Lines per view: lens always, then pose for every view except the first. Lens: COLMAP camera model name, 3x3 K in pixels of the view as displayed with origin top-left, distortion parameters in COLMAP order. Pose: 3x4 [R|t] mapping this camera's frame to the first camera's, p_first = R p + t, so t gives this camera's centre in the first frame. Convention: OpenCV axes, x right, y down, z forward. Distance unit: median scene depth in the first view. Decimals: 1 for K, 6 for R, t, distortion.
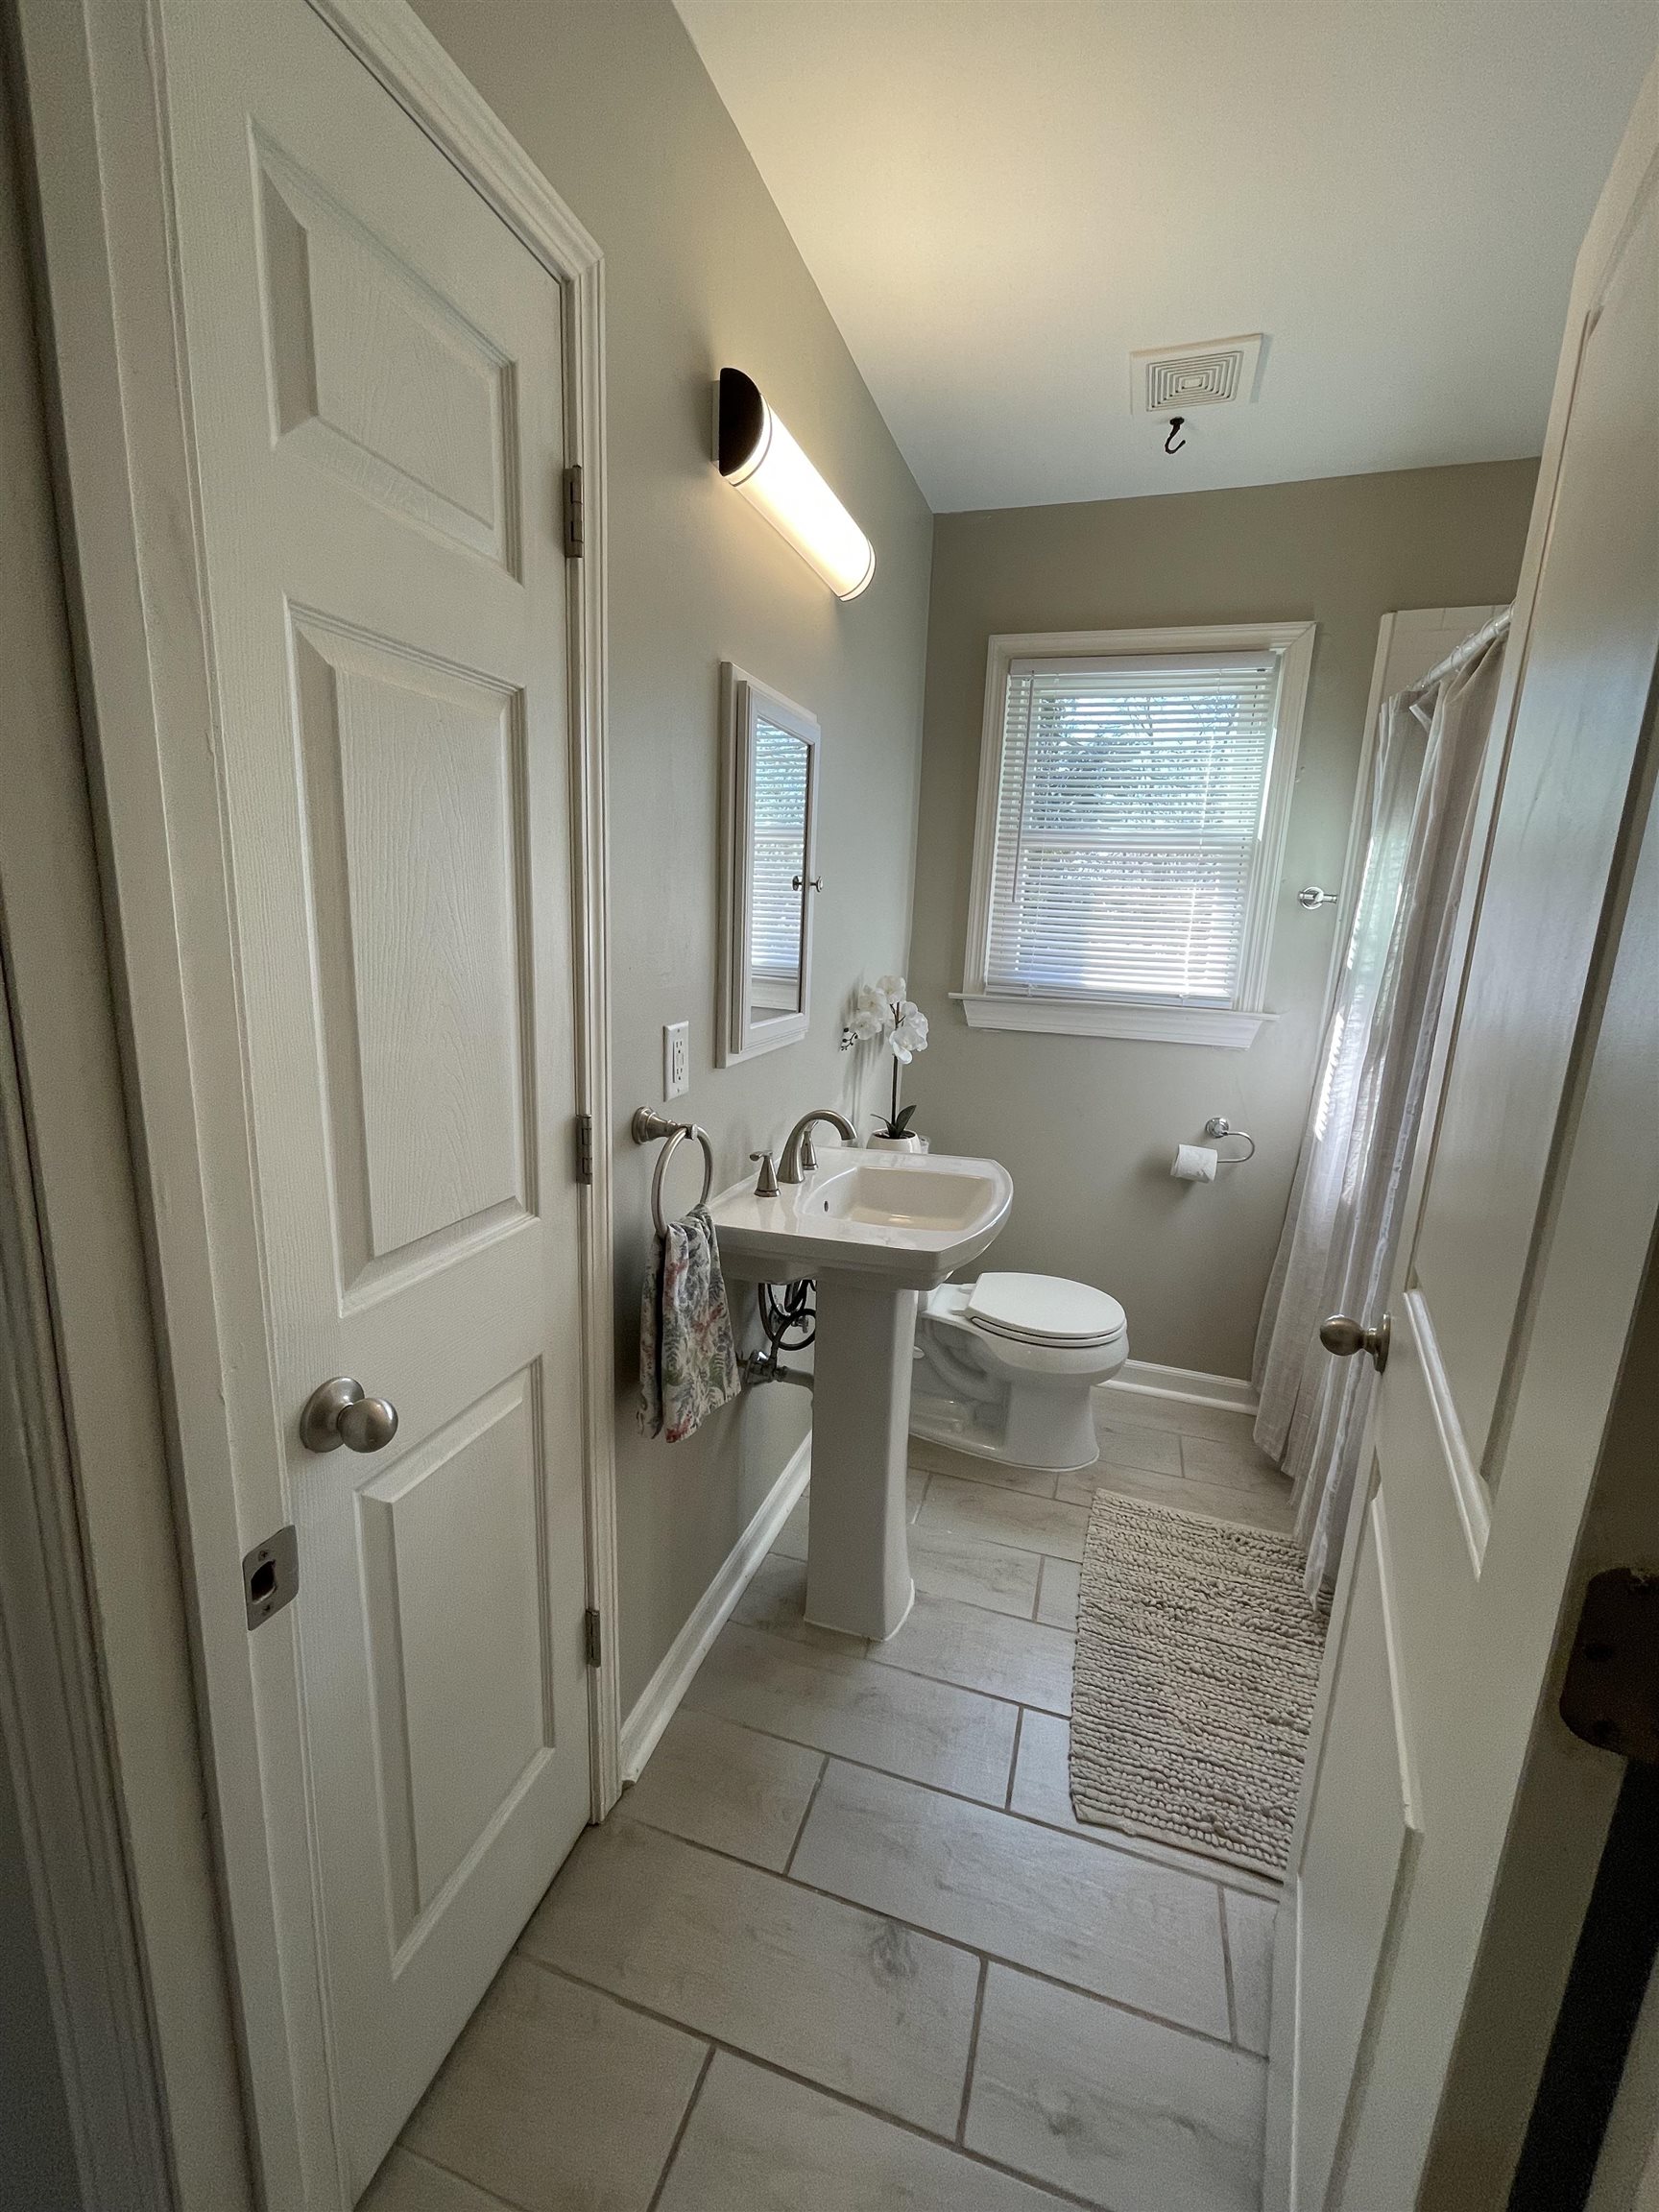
lens RADIAL K [[894.6, 0, 831.4], [0, 894.6, 1096.7], [0, 0, 1]] dist [-0.003460, 0.000213]
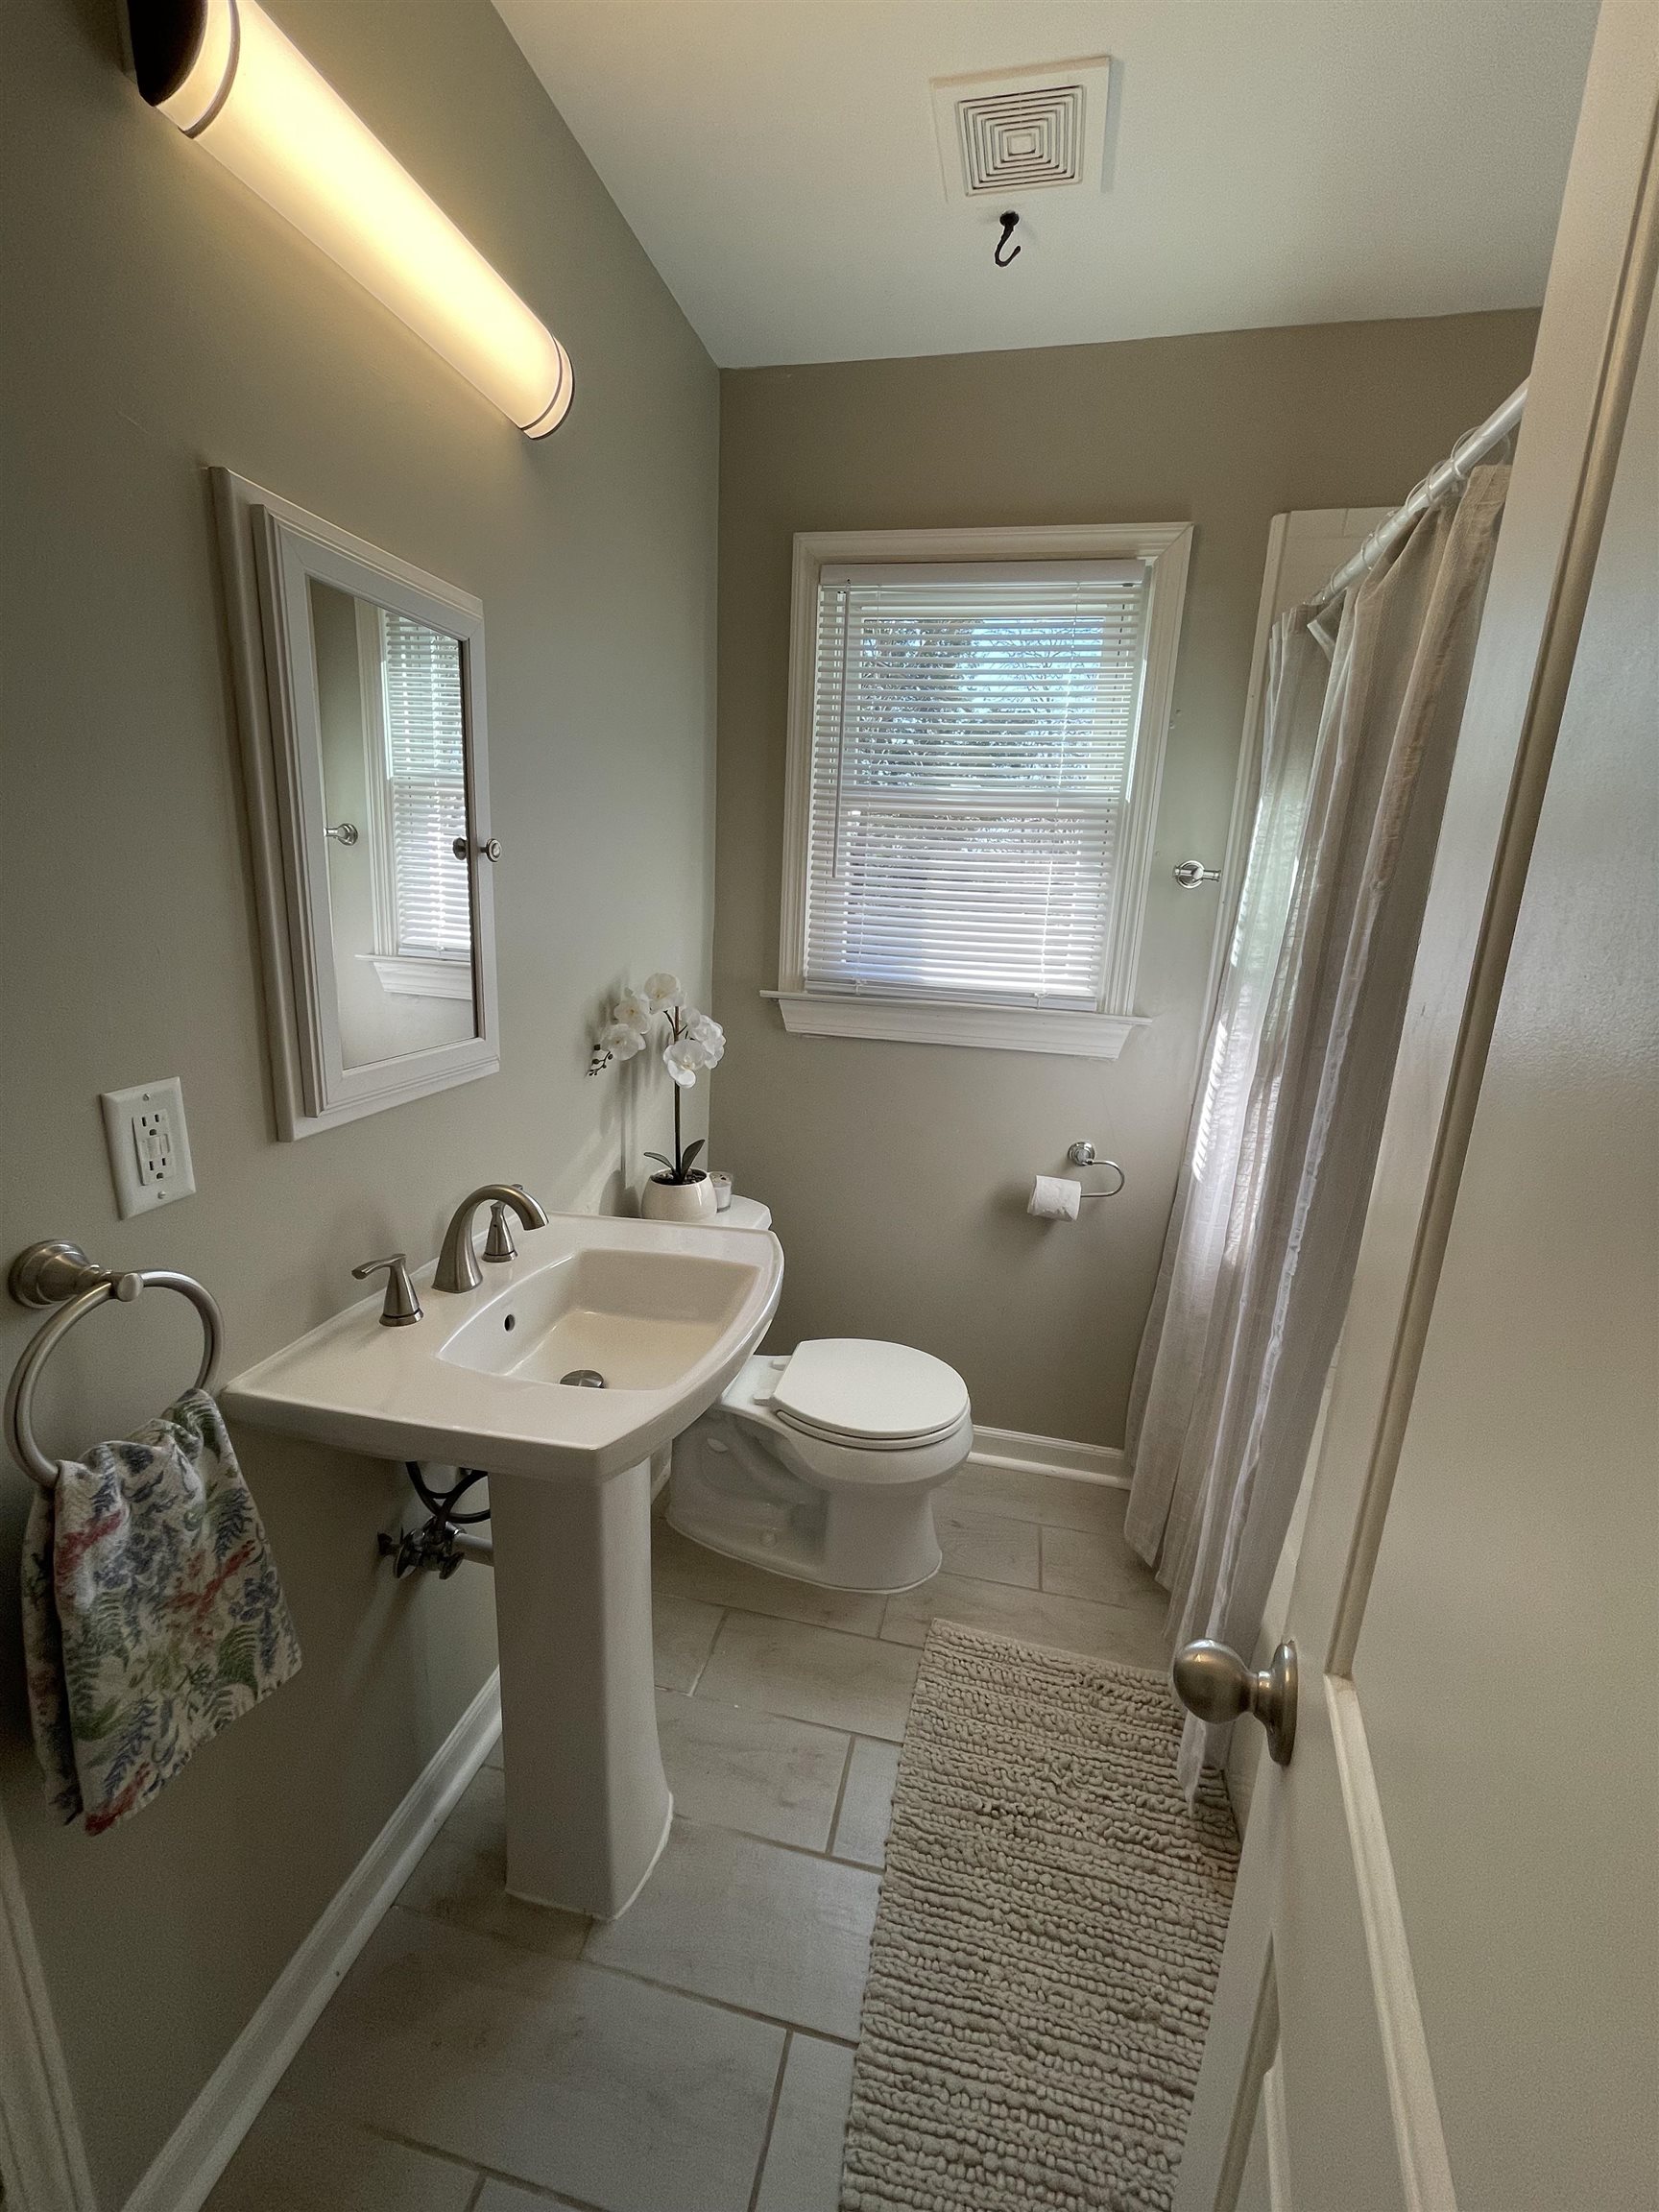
lens RADIAL K [[894.6, 0, 831.4], [0, 894.6, 1096.7], [0, 0, 1]] dist [-0.003460, 0.000213]
pose [[0.995028, -0.018031, 0.097954, 0.147566], [0.015088, 0.999415, 0.030707, -0.057209], [-0.098450, -0.029077, 0.994717, 0.247626]]
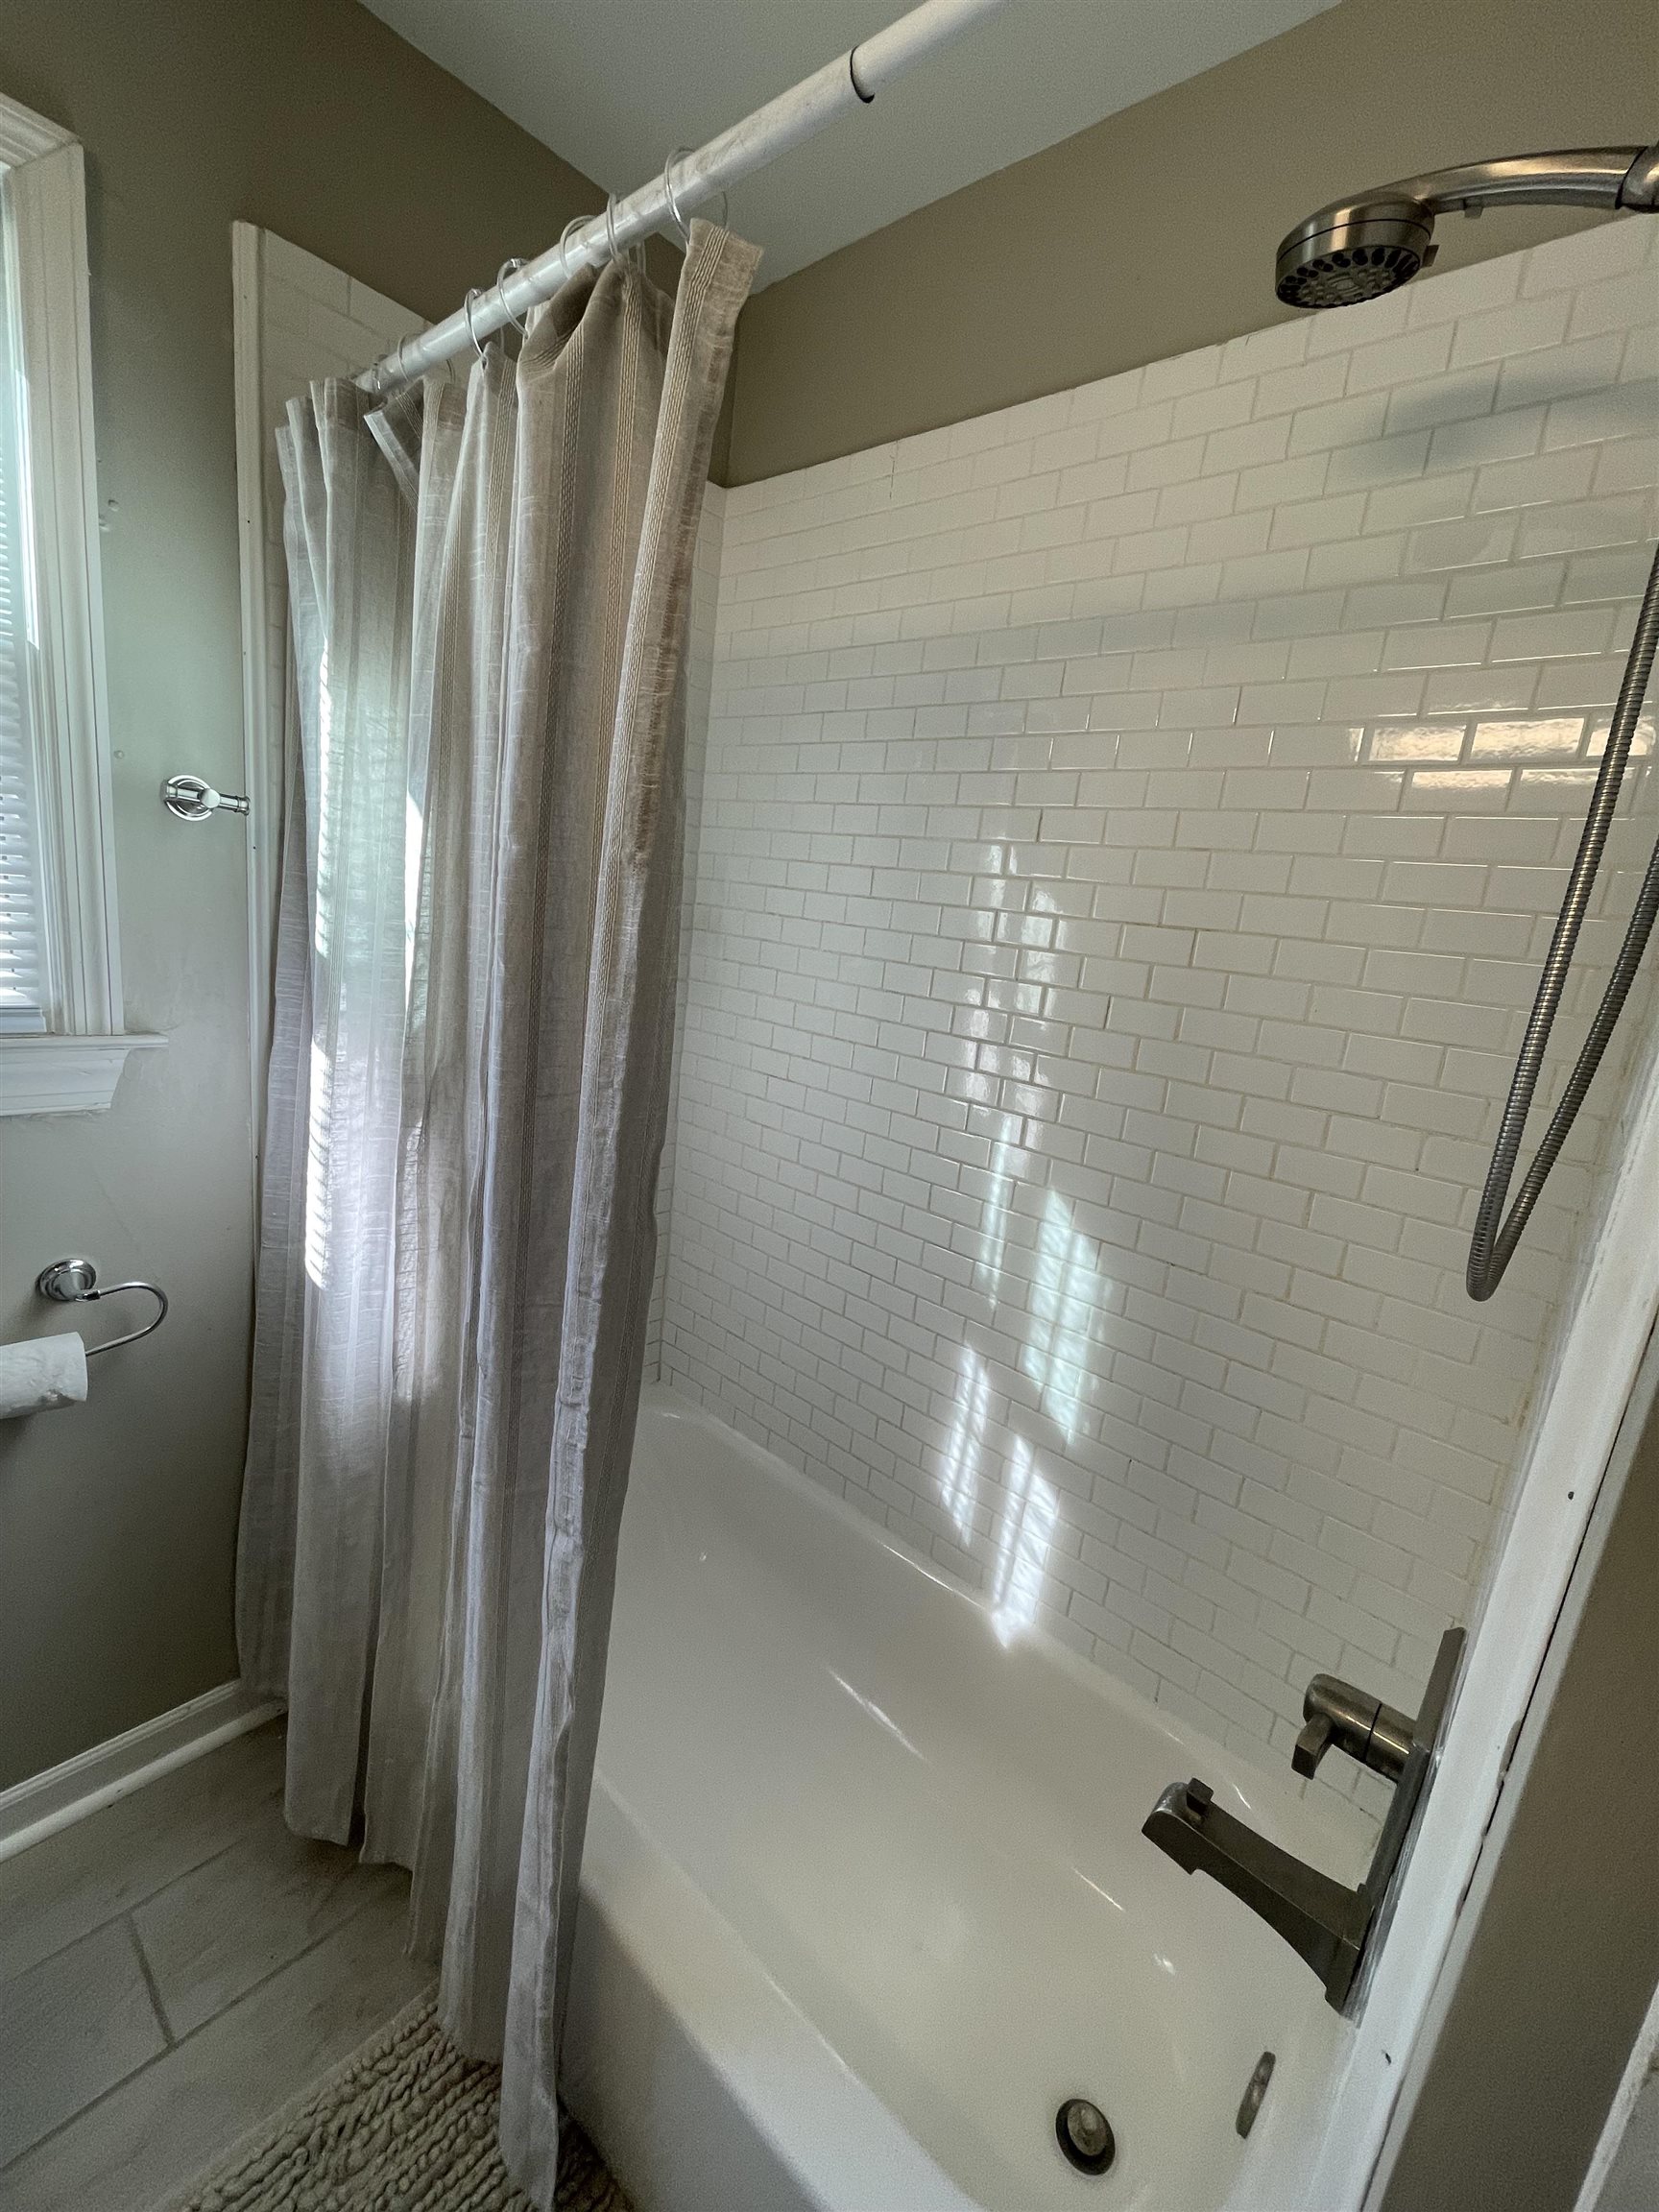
lens RADIAL K [[888.3, 0, 834.1], [0, 888.3, 1107.2], [0, 0, 1]] dist [-0.004492, -0.000004]
pose [[0.388432, -0.188873, 0.901913, 0.225953], [0.089442, 0.981875, 0.167098, -0.117260], [-0.917126, 0.015762, 0.398285, 0.540061]]
